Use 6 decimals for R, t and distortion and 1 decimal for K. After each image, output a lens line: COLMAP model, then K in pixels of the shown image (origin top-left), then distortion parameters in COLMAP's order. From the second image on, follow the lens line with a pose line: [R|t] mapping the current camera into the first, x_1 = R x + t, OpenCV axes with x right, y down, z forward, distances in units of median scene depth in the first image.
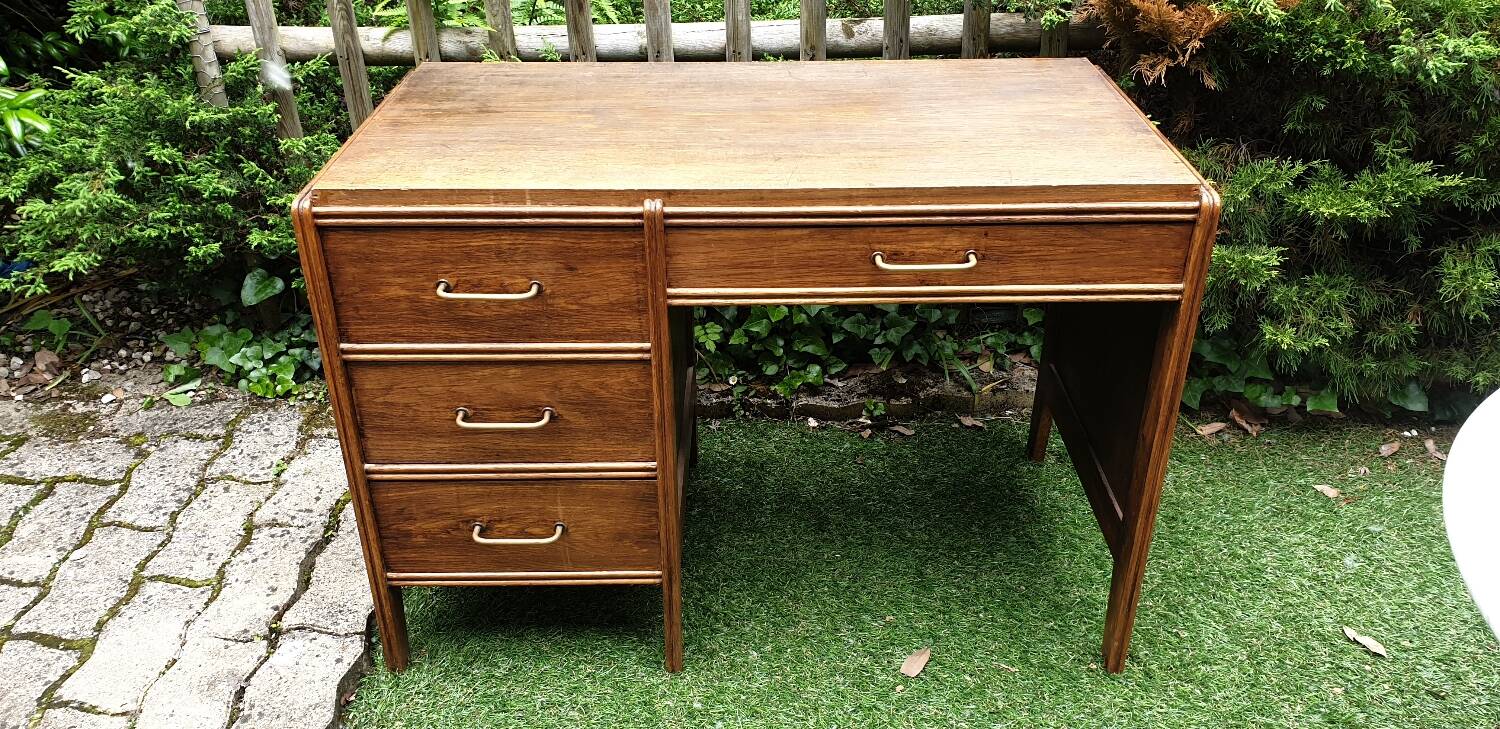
lens RADIAL K [[1174.1, 0, 749.2], [0, 1174.1, 361.4], [0, 0, 1]] dist [0.038003, -0.019305]
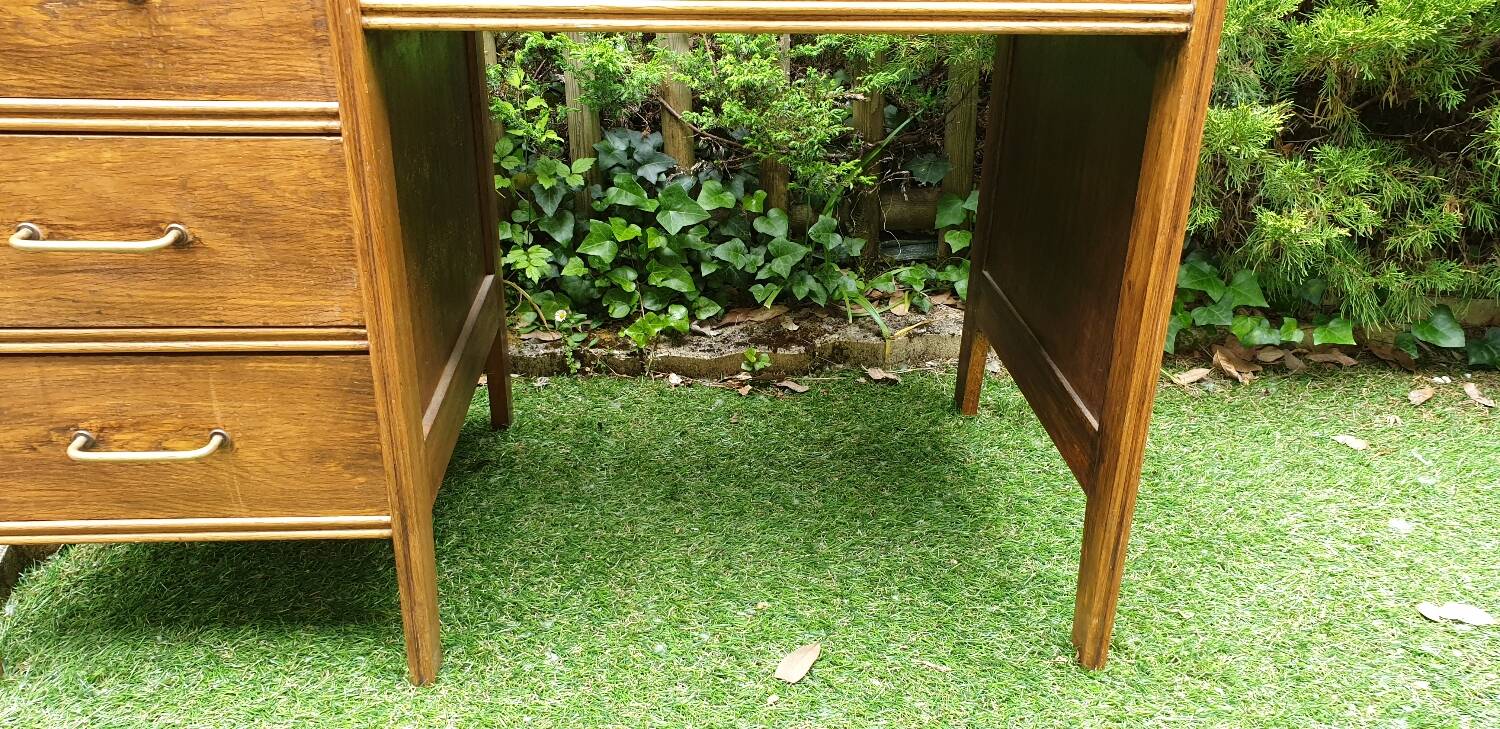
lens RADIAL K [[1174.1, 0, 754.6], [0, 1174.1, 360.2], [0, 0, 1]] dist [0.038003, -0.019305]
pose [[0.997921, -0.004723, 0.064279, 0.069947], [0.010991, 0.995173, -0.097519, 0.140464], [-0.063508, 0.098023, 0.993156, 0.304565]]
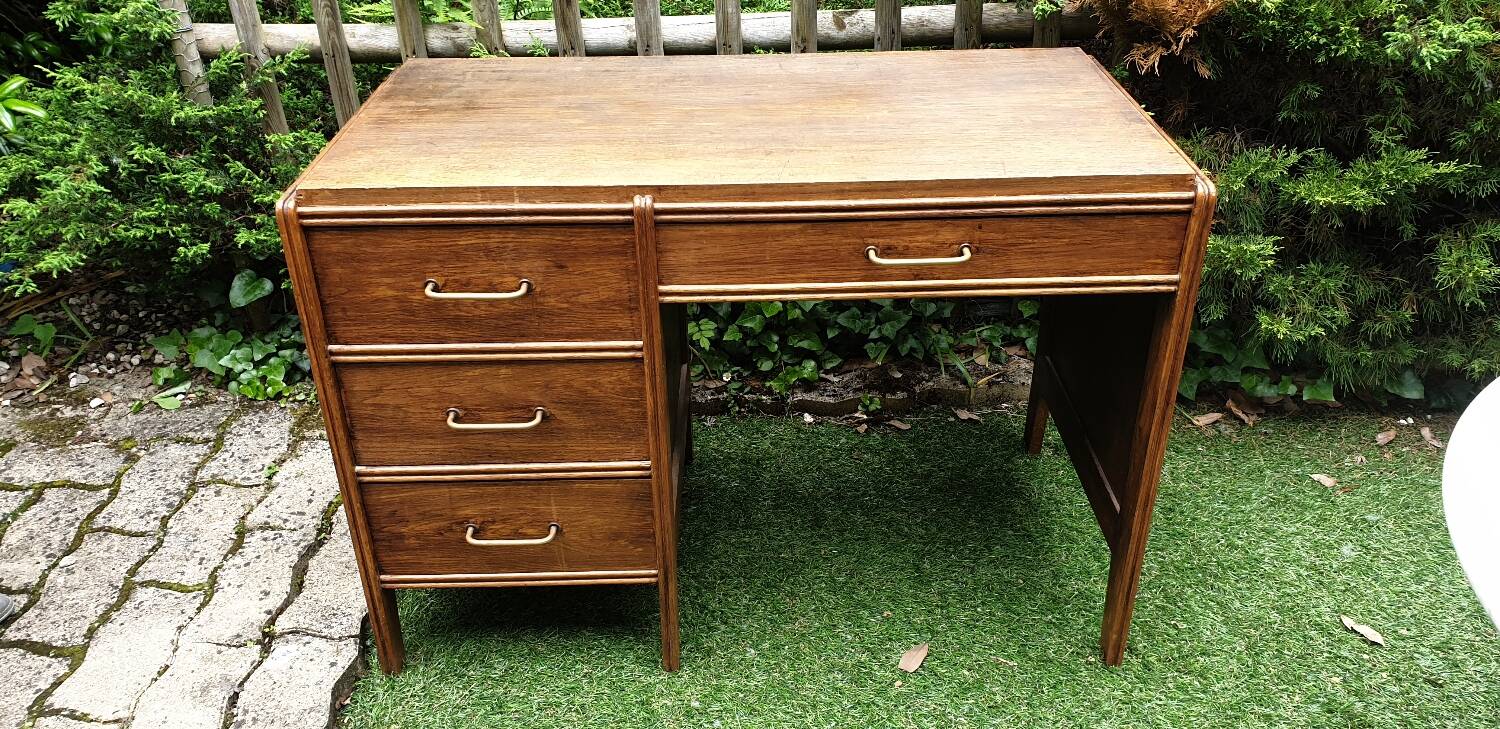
lens RADIAL K [[1174.1, 0, 754.5], [0, 1174.1, 369.7], [0, 0, 1]] dist [0.038003, -0.019305]
pose [[0.999900, -0.012152, 0.007247, 0.002140], [0.012067, 0.999858, 0.011741, -0.001356], [-0.007389, -0.011652, 0.999905, 0.007236]]
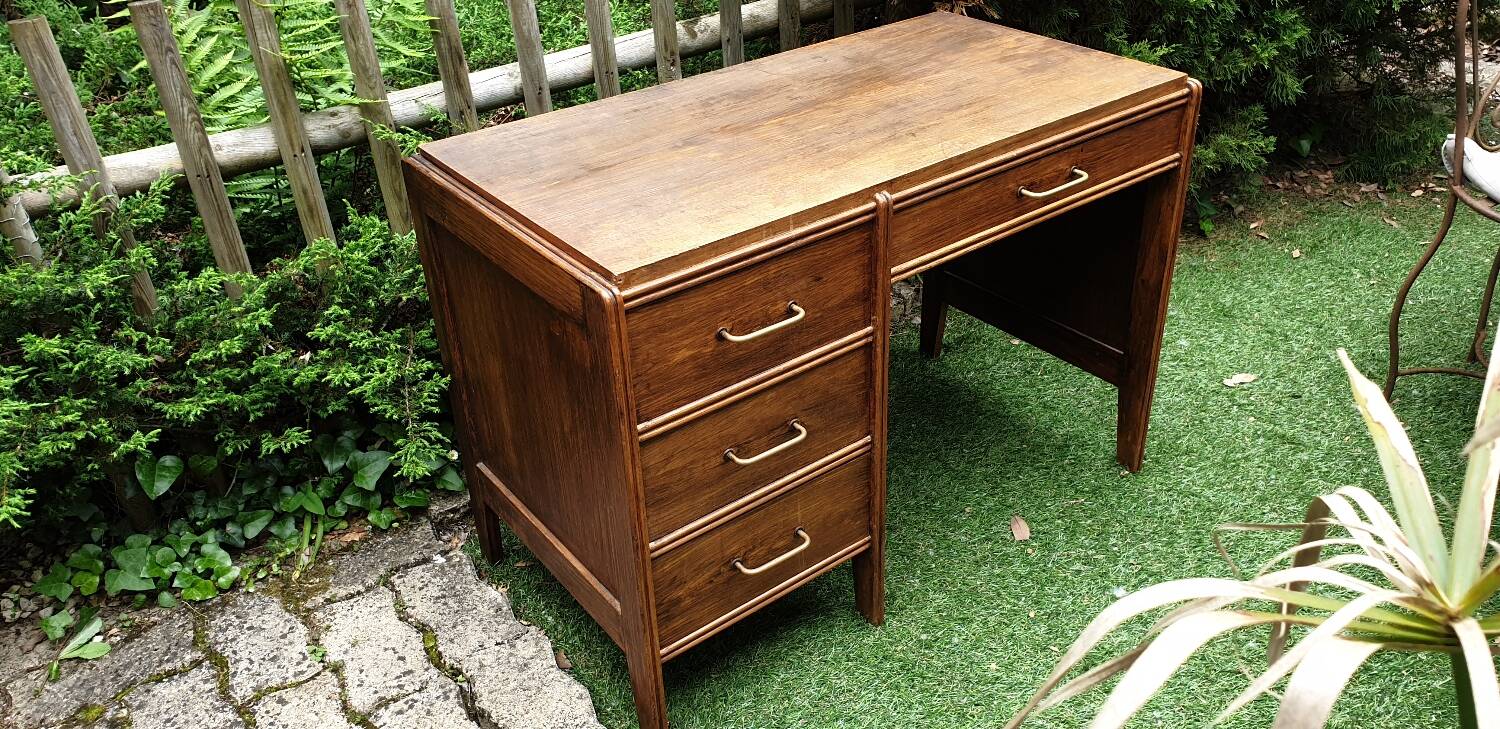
lens RADIAL K [[1174.1, 0, 773.1], [0, 1174.1, 368.8], [0, 0, 1]] dist [0.038003, -0.019305]
pose [[0.791931, -0.334838, 0.510615, -0.566657], [0.327292, 0.938734, 0.107972, -0.098369], [-0.515485, 0.081614, 0.853003, 0.095670]]
